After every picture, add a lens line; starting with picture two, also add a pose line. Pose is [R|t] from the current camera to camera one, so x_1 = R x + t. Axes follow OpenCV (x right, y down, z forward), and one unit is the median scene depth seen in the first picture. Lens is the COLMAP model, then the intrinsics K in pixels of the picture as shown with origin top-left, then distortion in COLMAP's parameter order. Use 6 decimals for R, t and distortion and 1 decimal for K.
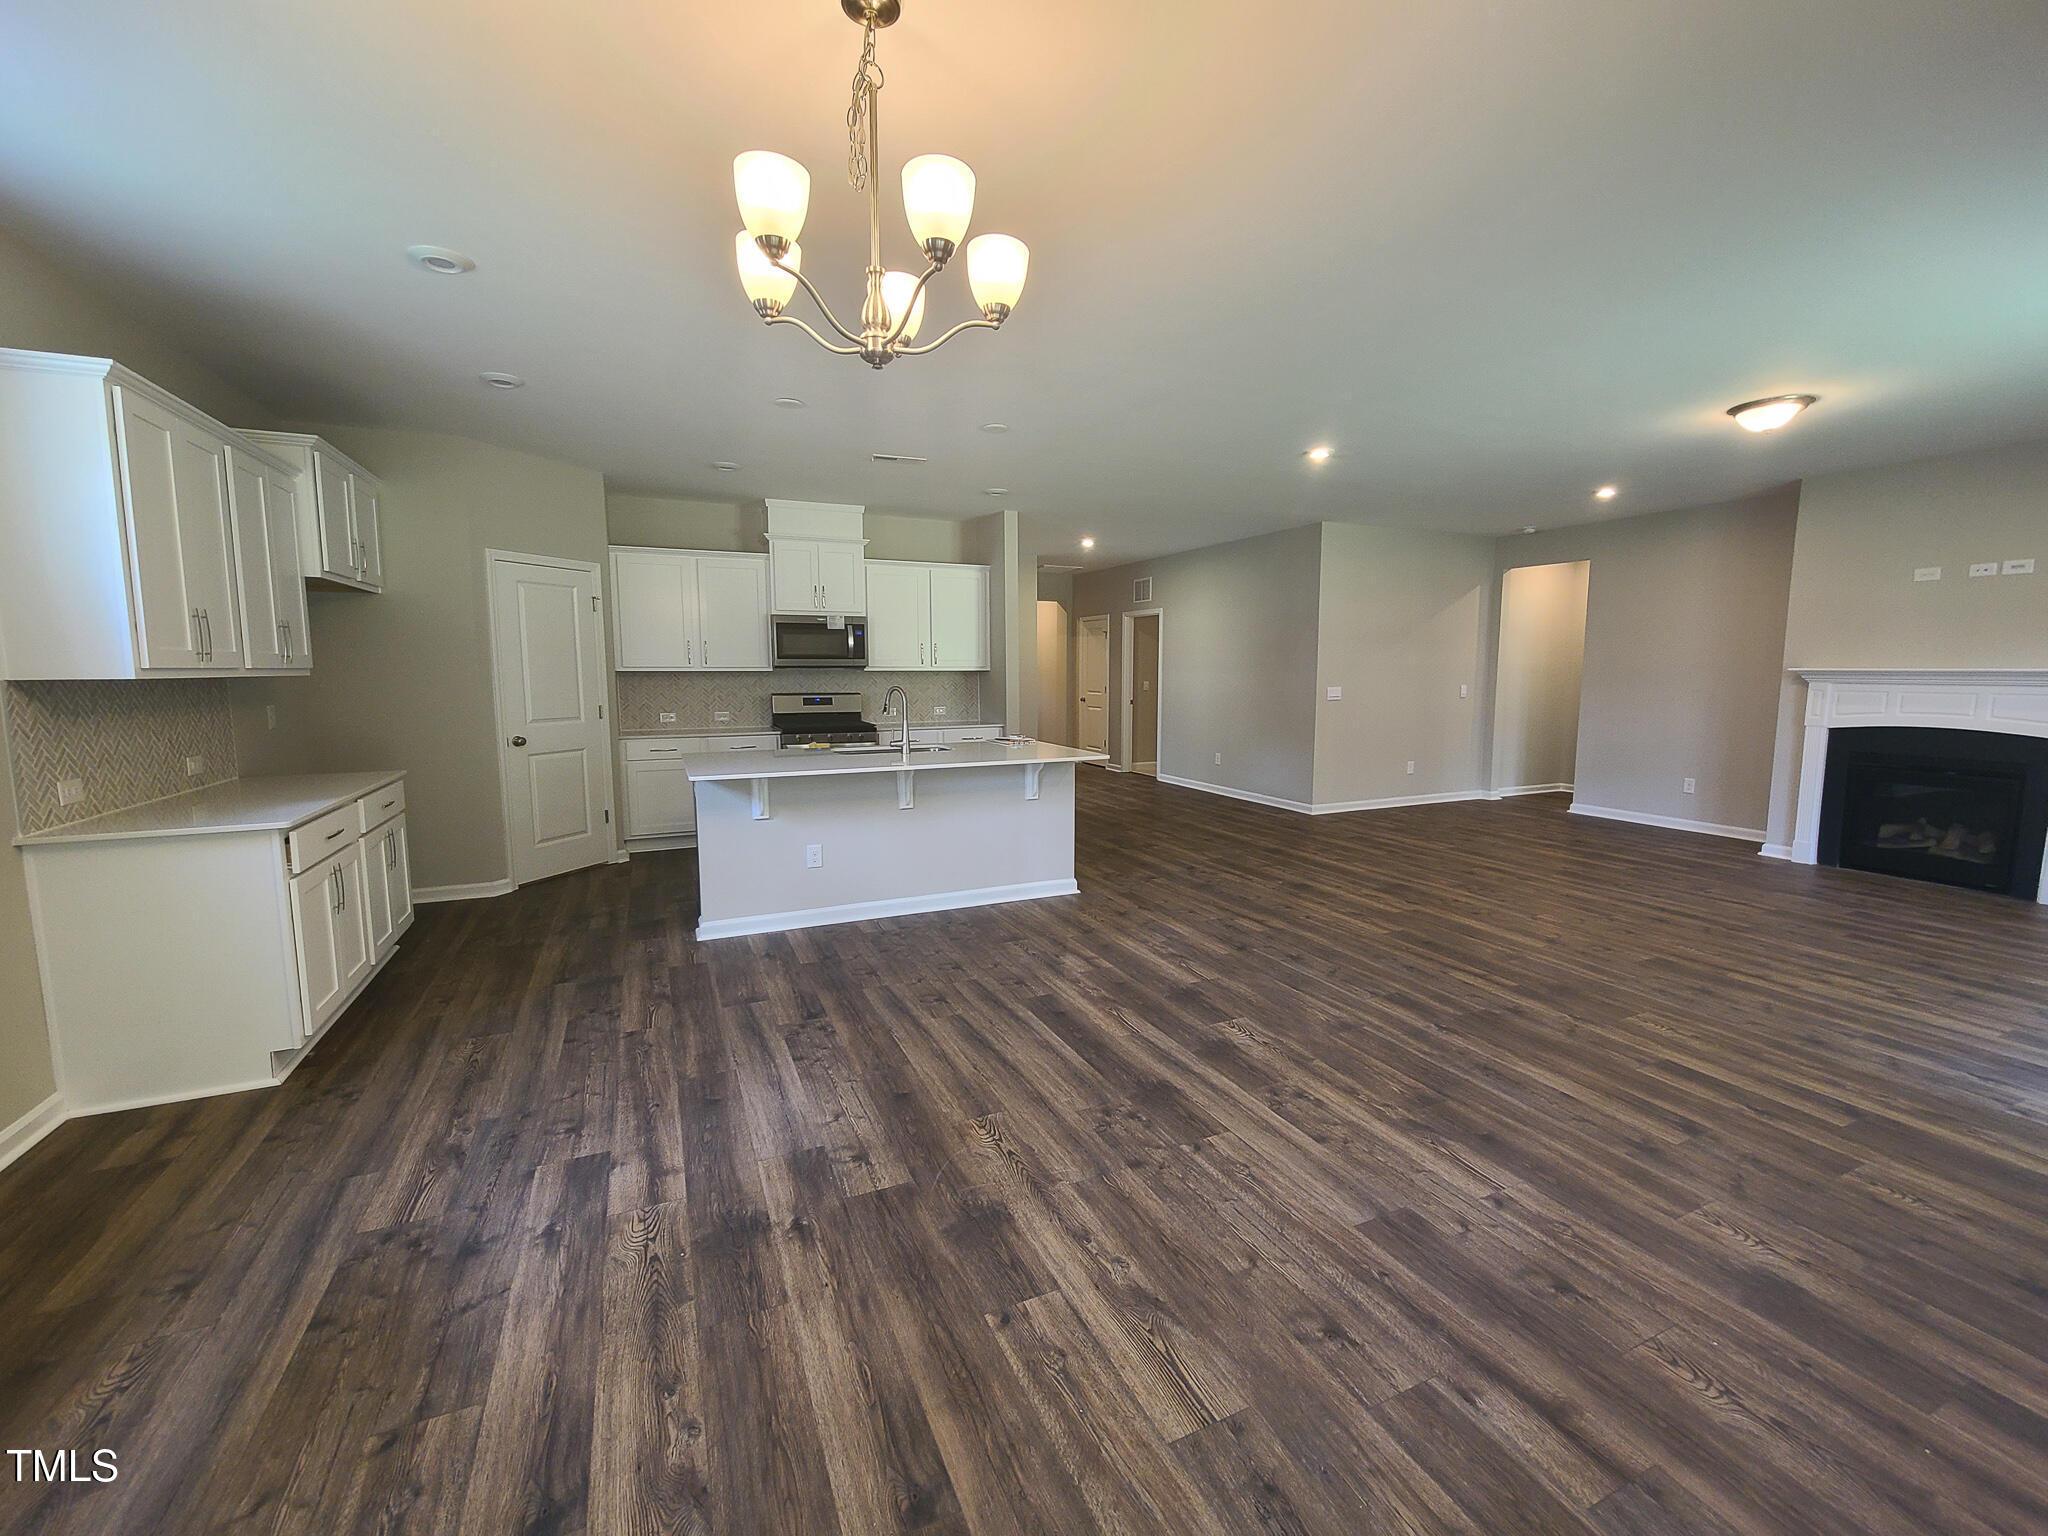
lens RADIAL K [[845.0, 0, 1031.2], [0, 845.0, 759.5], [0, 0, 1]] dist [-0.003070, 0.000166]
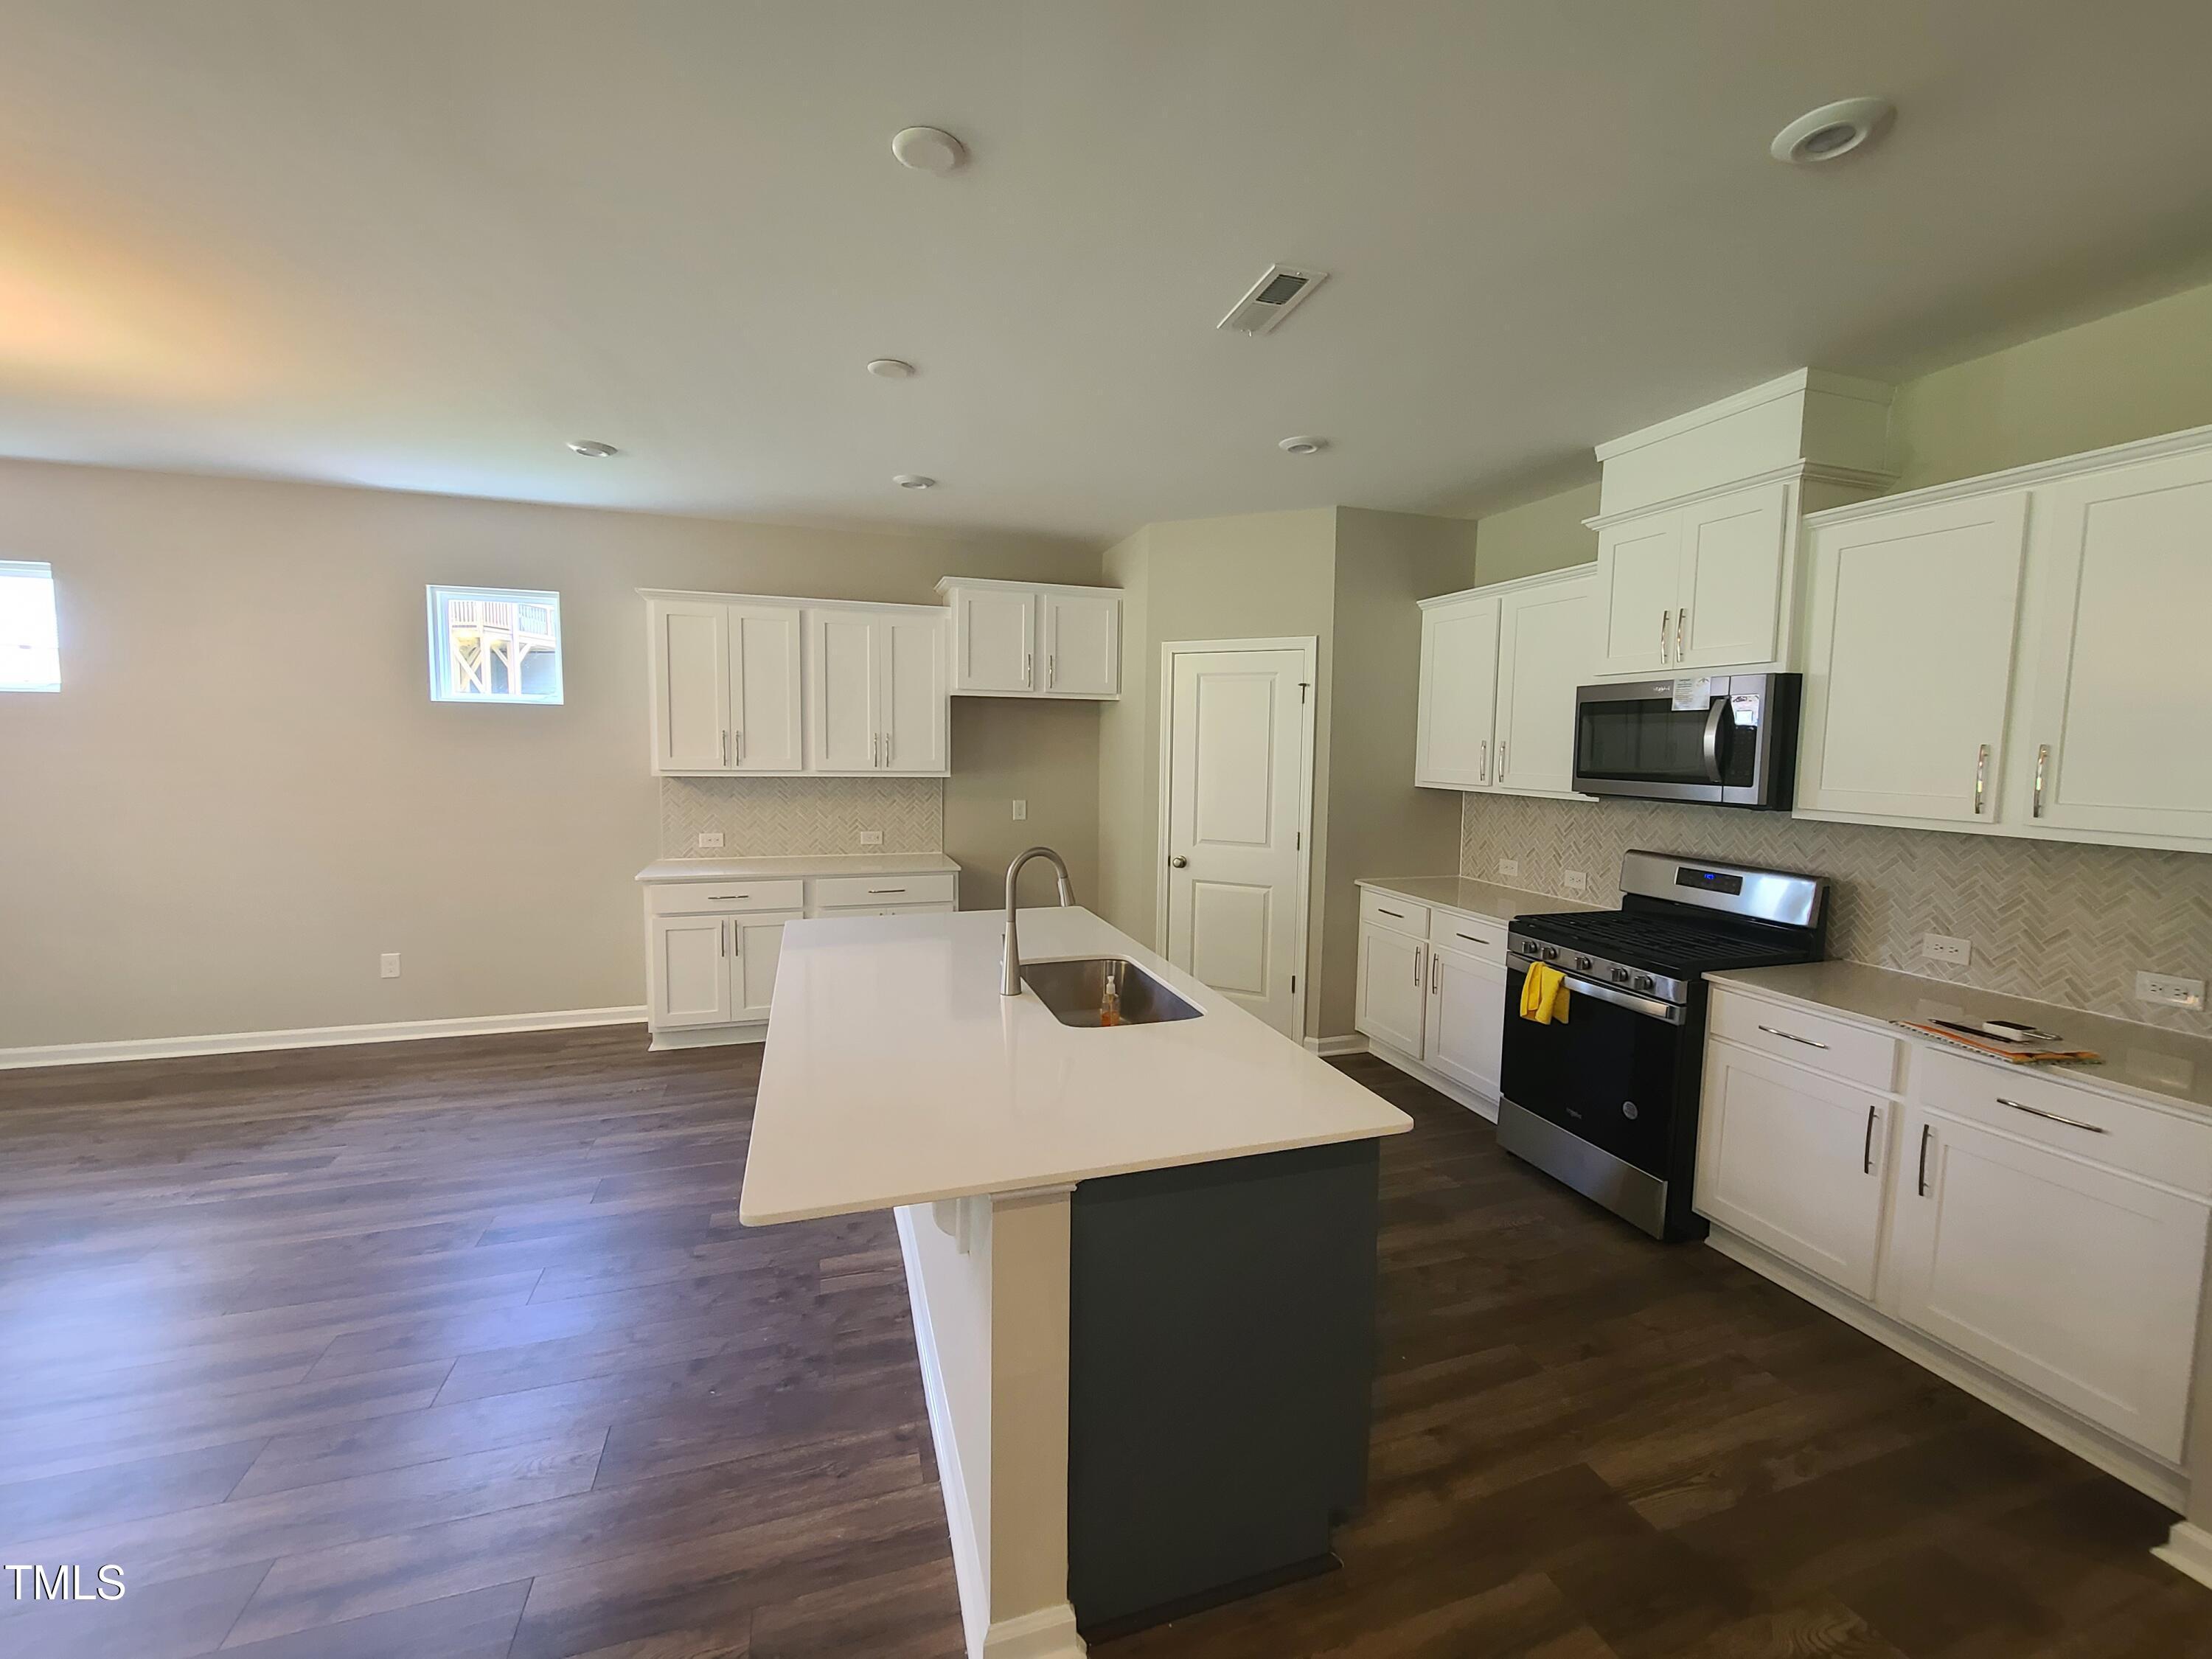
lens RADIAL K [[912.6, 0, 1120.4], [0, 912.6, 819.9], [0, 0, 1]] dist [-0.003070, 0.000166]
pose [[-0.100995, 0.082593, -0.991453, 0.423200], [-0.124377, 0.987682, 0.094949, -0.198503], [0.987082, 0.132903, -0.089478, 1.399387]]
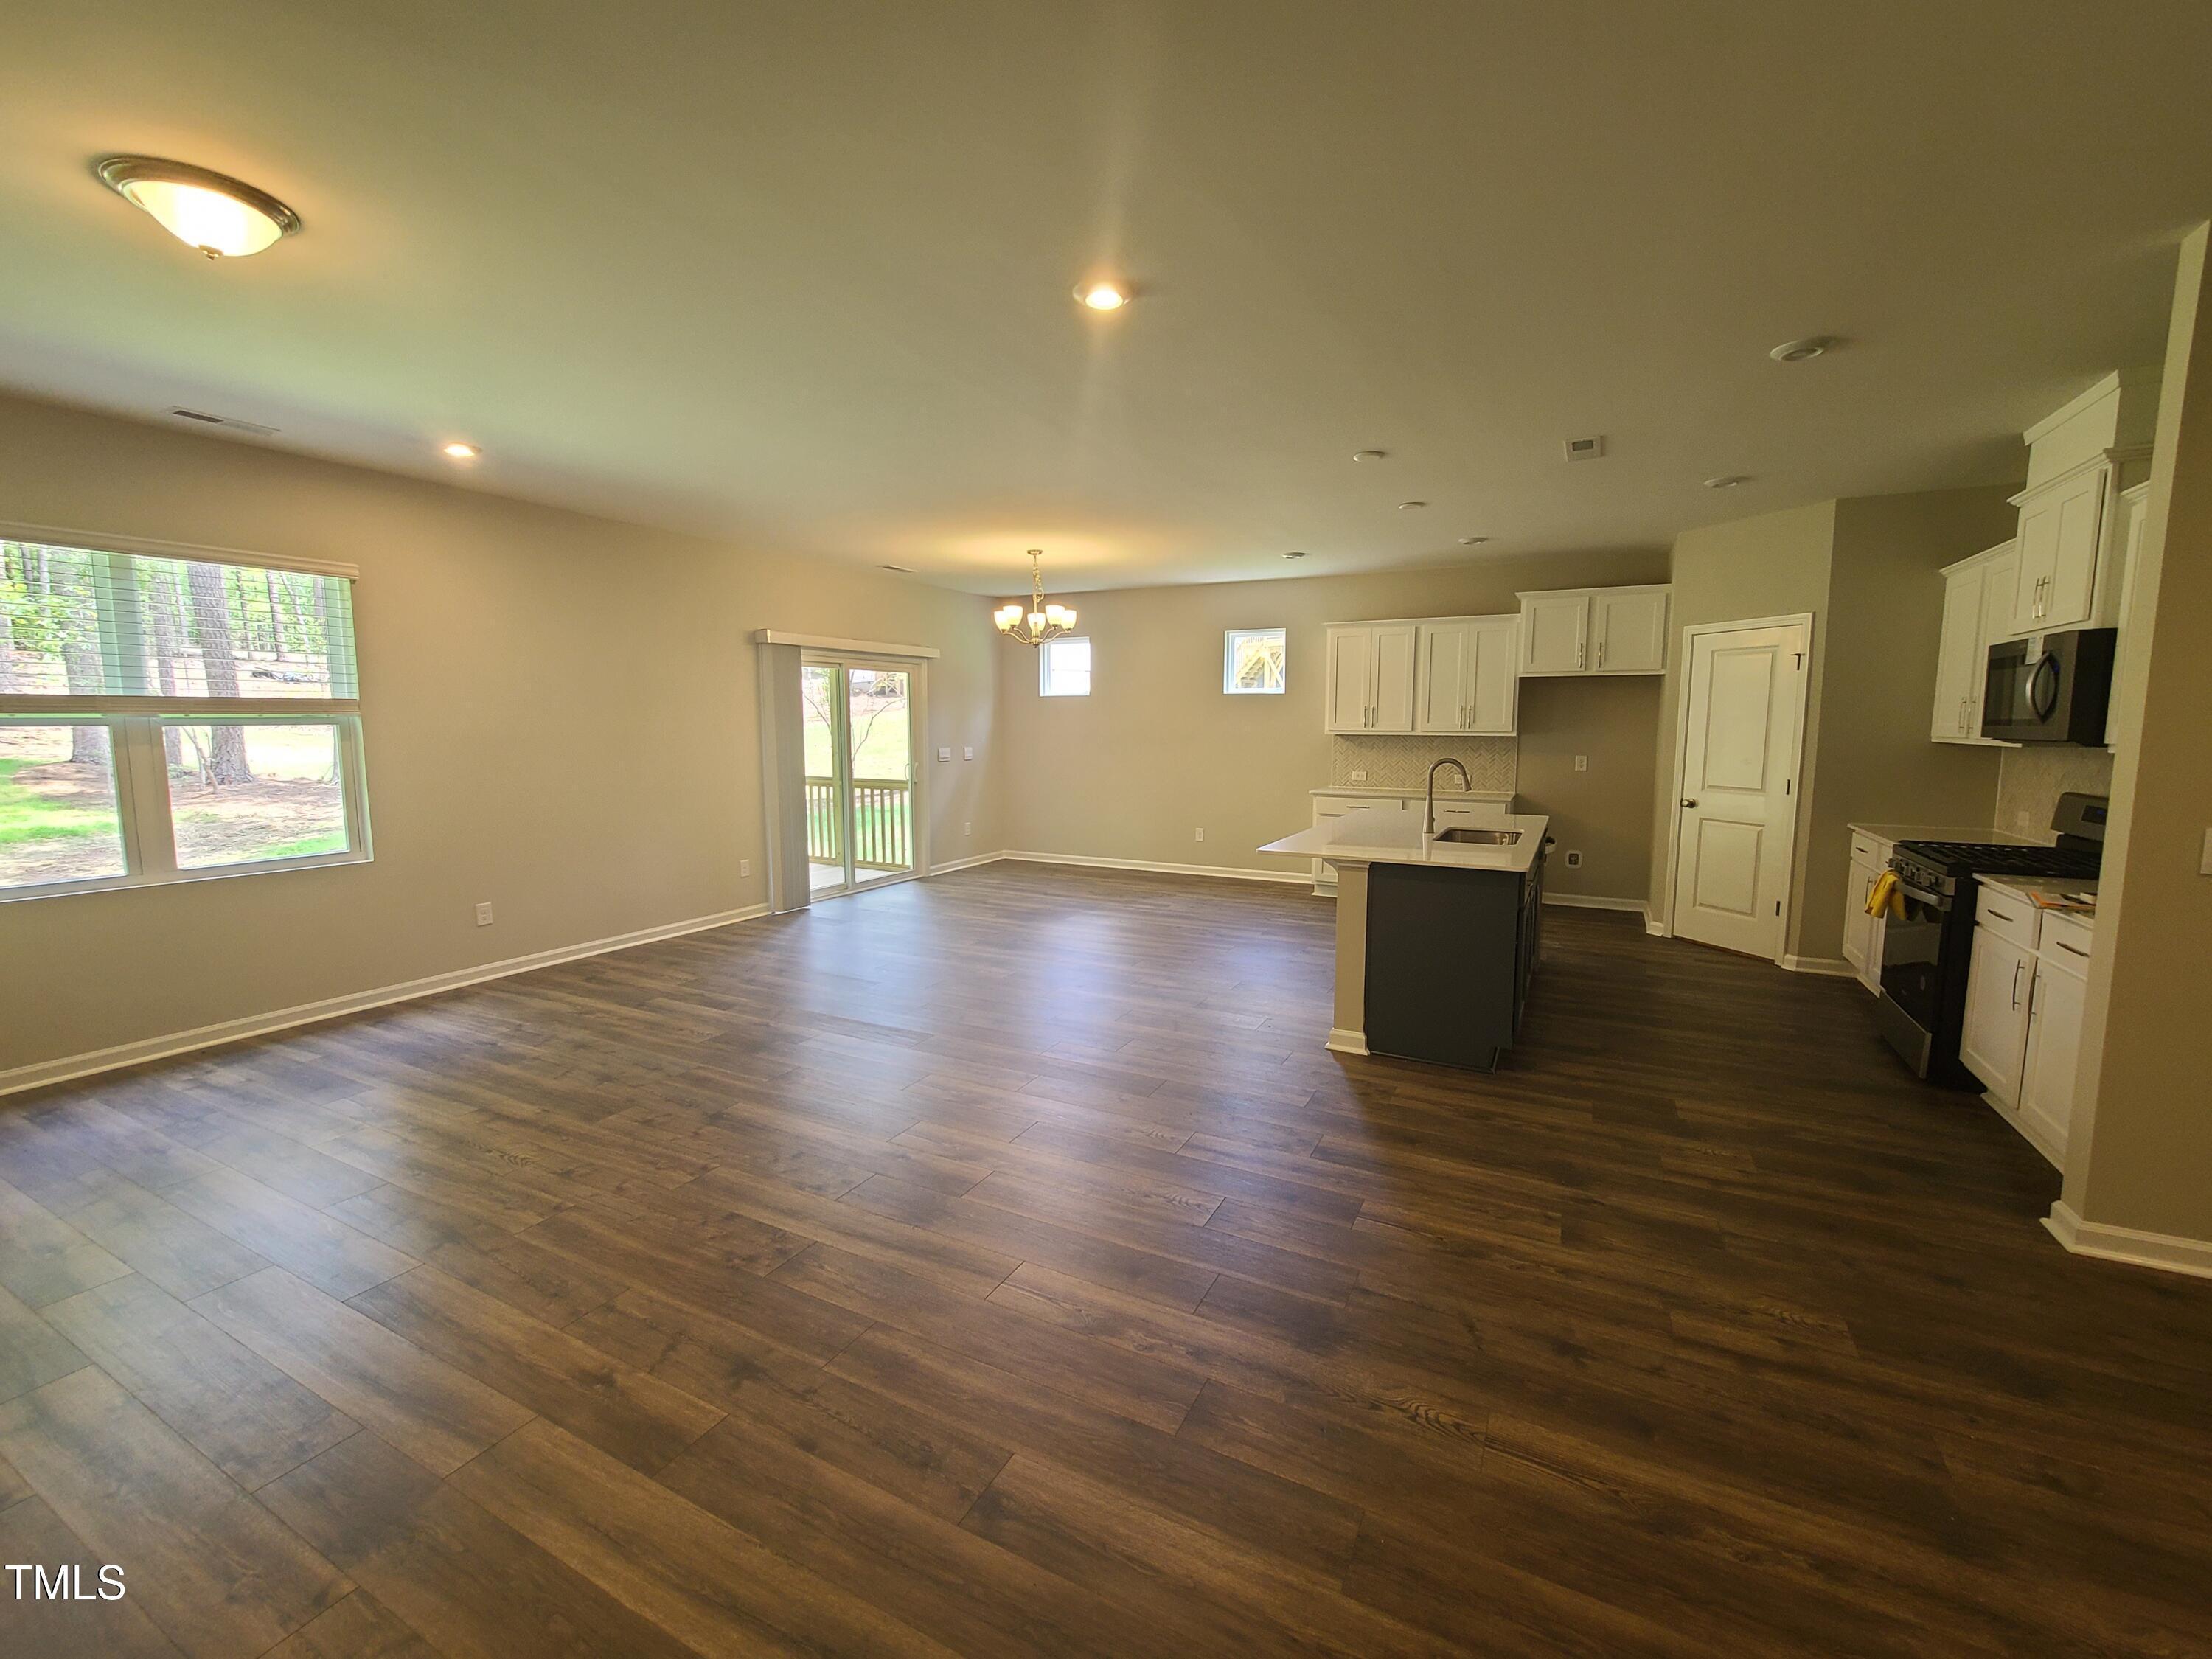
lens RADIAL K [[912.6, 0, 1132.9], [0, 912.6, 838.1], [0, 0, 1]] dist [-0.003070, 0.000166]
pose [[-0.772333, 0.080457, -0.630101, 0.903901], [-0.070333, 0.975016, 0.210707, -0.236305], [0.631312, 0.207053, -0.747379, 1.958541]]
